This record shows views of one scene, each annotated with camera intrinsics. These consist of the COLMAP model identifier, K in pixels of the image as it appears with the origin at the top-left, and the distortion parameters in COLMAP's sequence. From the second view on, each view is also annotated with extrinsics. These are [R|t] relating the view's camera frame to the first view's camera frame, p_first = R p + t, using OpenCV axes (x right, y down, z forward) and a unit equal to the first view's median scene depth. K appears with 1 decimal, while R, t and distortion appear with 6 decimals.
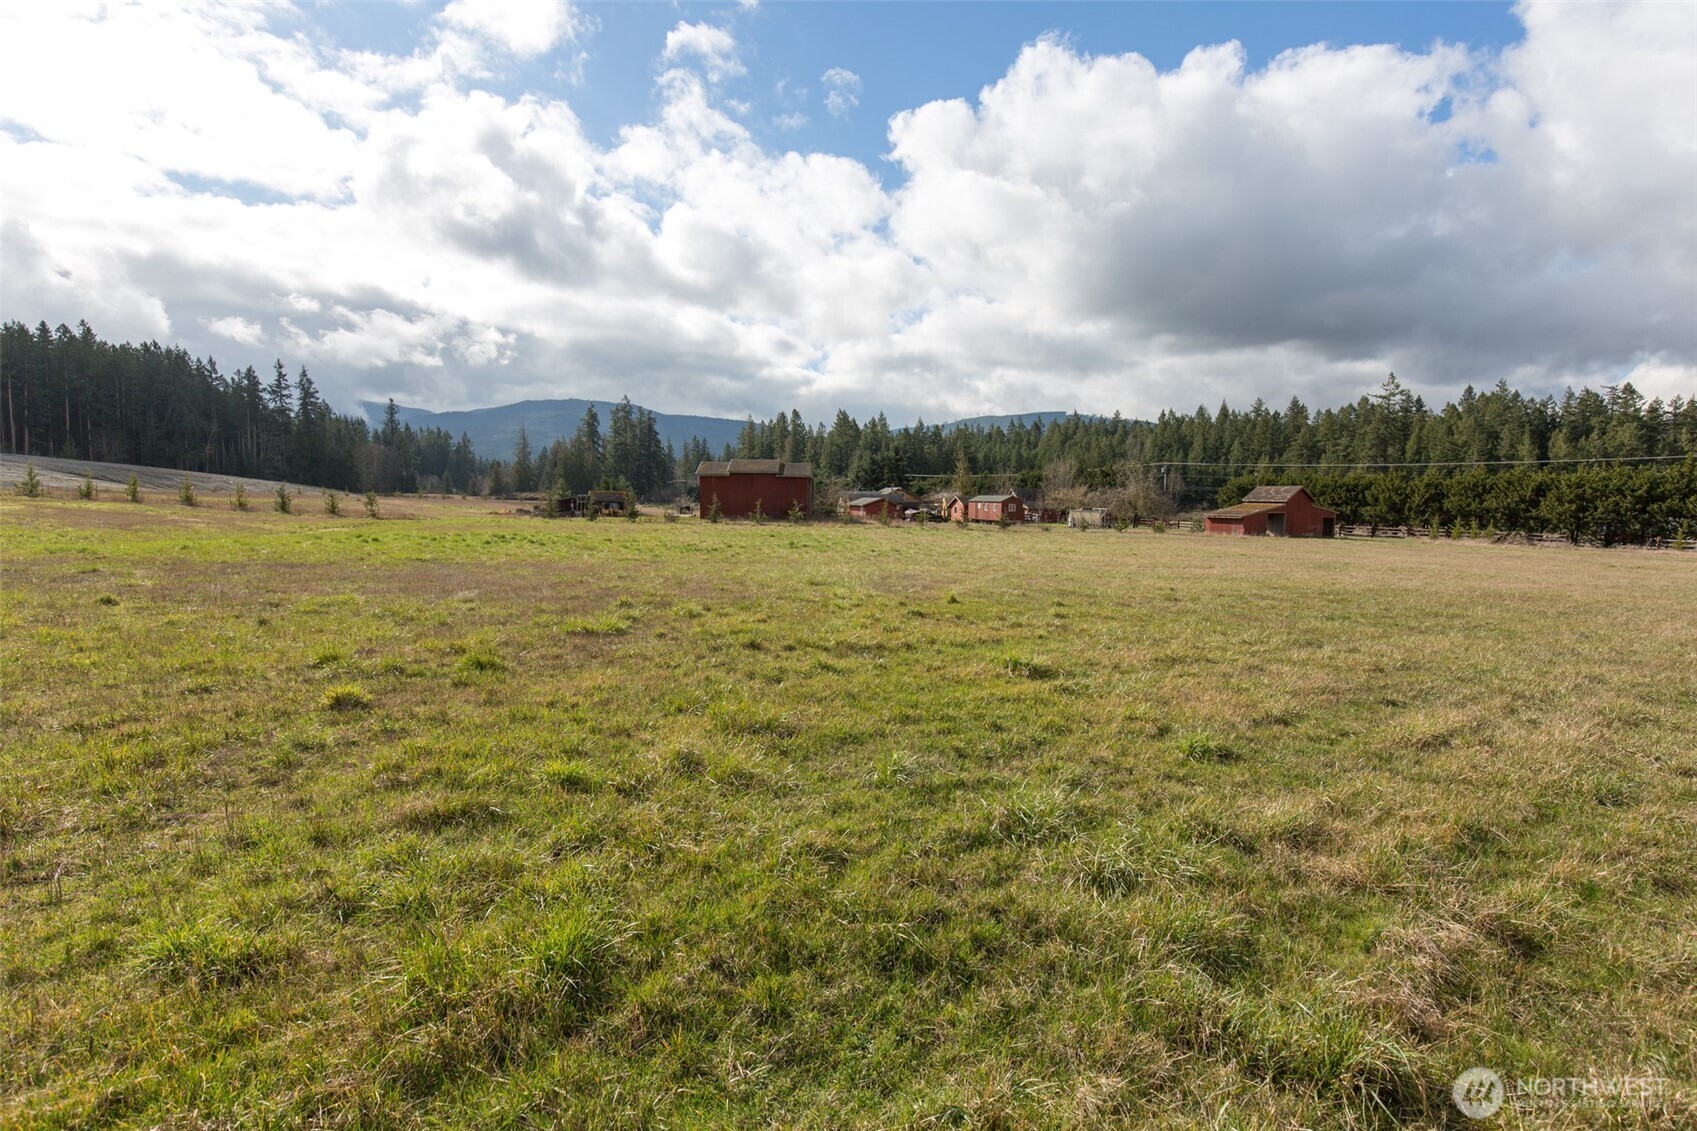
lens RADIAL K [[802.4, 0, 848.5], [0, 802.4, 565.5], [0, 0, 1]] dist [0.022090, -0.020577]
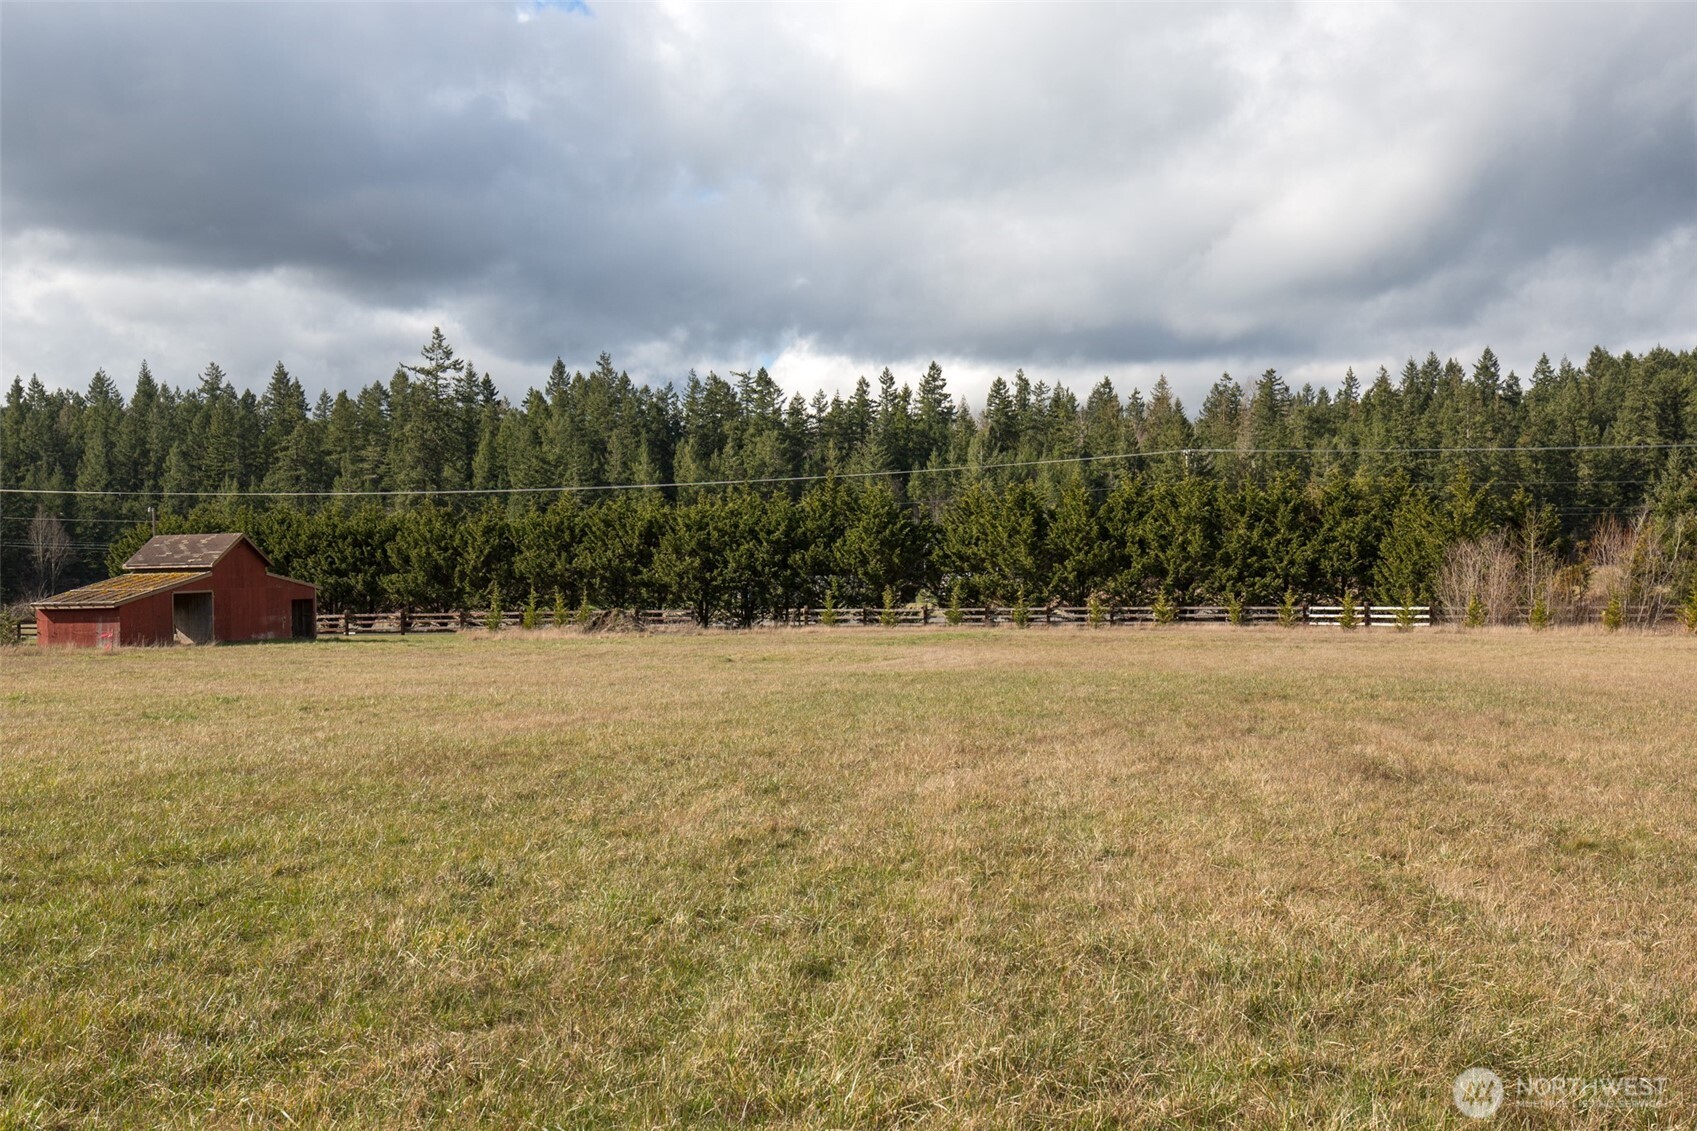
lens RADIAL K [[1722.2, 0, 841.7], [0, 1722.2, 563.2], [0, 0, 1]] dist [0.052441, -0.199292]
pose [[0.696209, -0.028904, 0.717257, 0.030431], [0.092651, 0.994450, -0.049857, 0.000106], [-0.711835, 0.101165, 0.695023, 0.022333]]
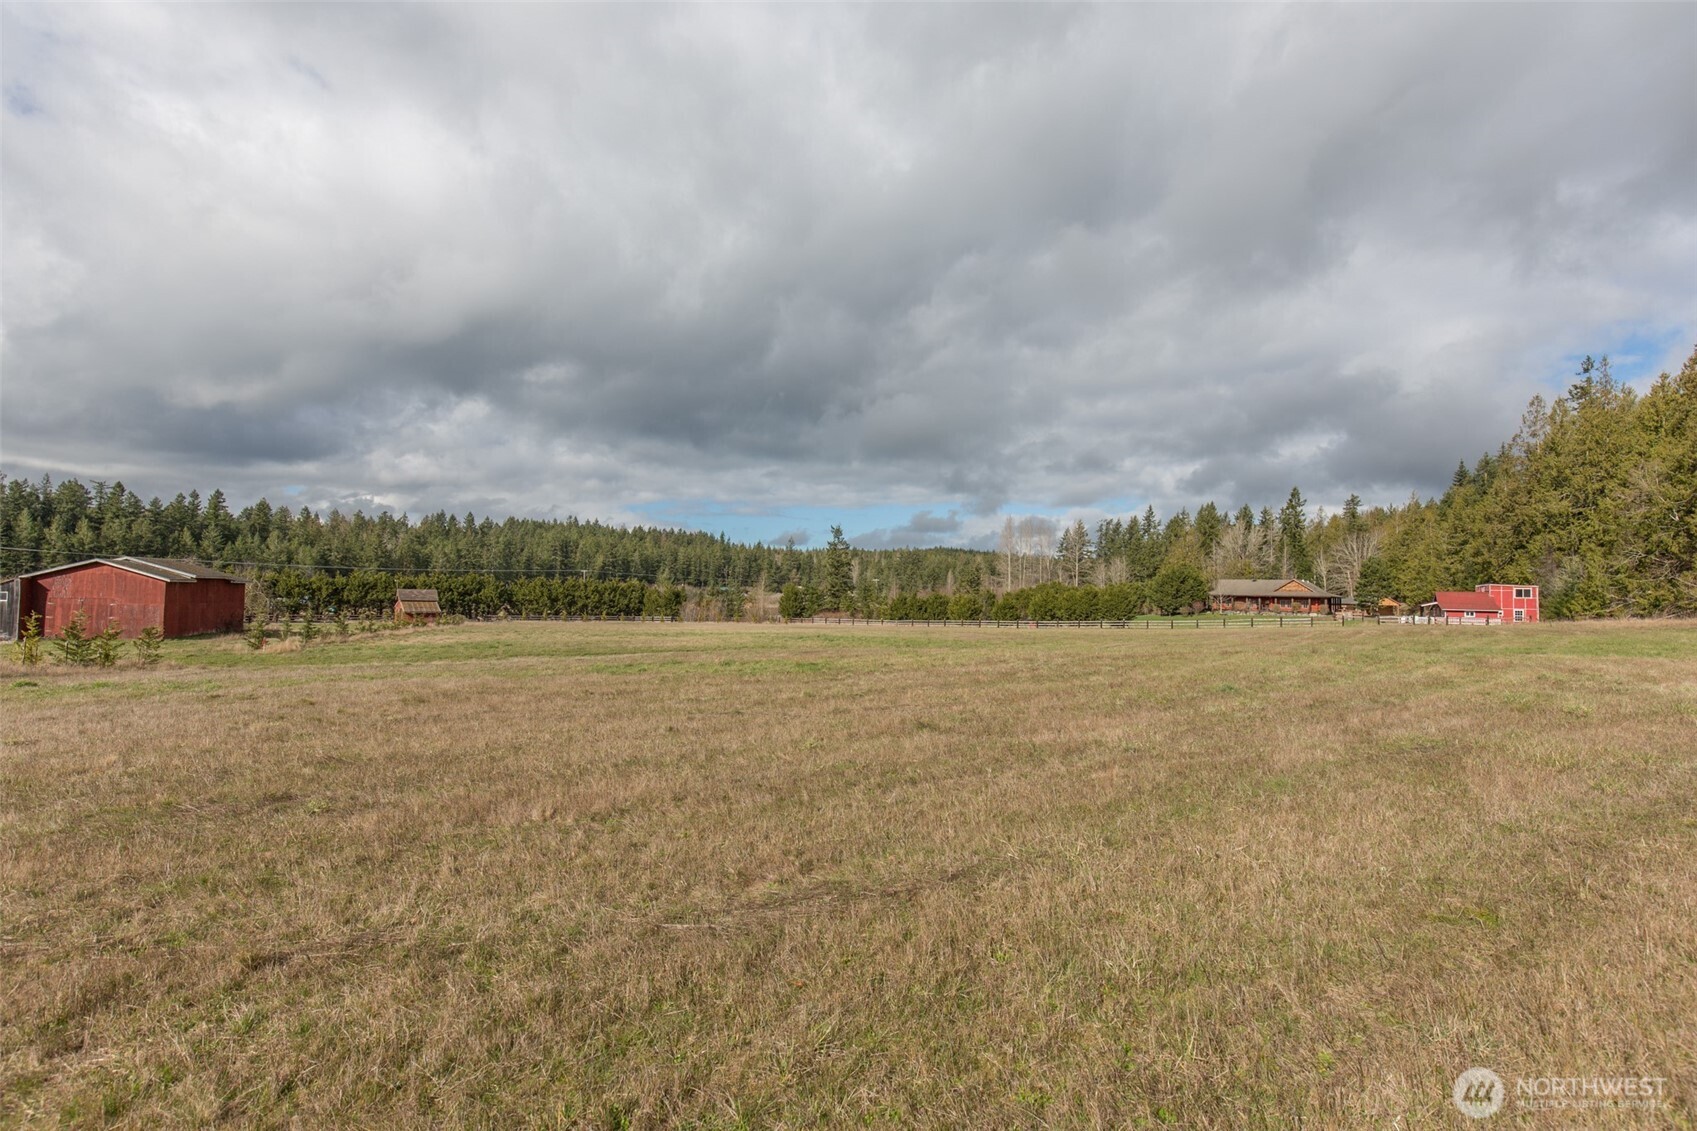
lens RADIAL K [[765.1, 0, 846.1], [0, 765.1, 560.6], [0, 0, 1]] dist [0.033798, -0.022371]
pose [[-0.161892, 0.028684, 0.986391, -0.330175], [0.063633, 0.997801, -0.018572, -0.026847], [-0.984755, 0.059760, -0.163361, 0.163134]]
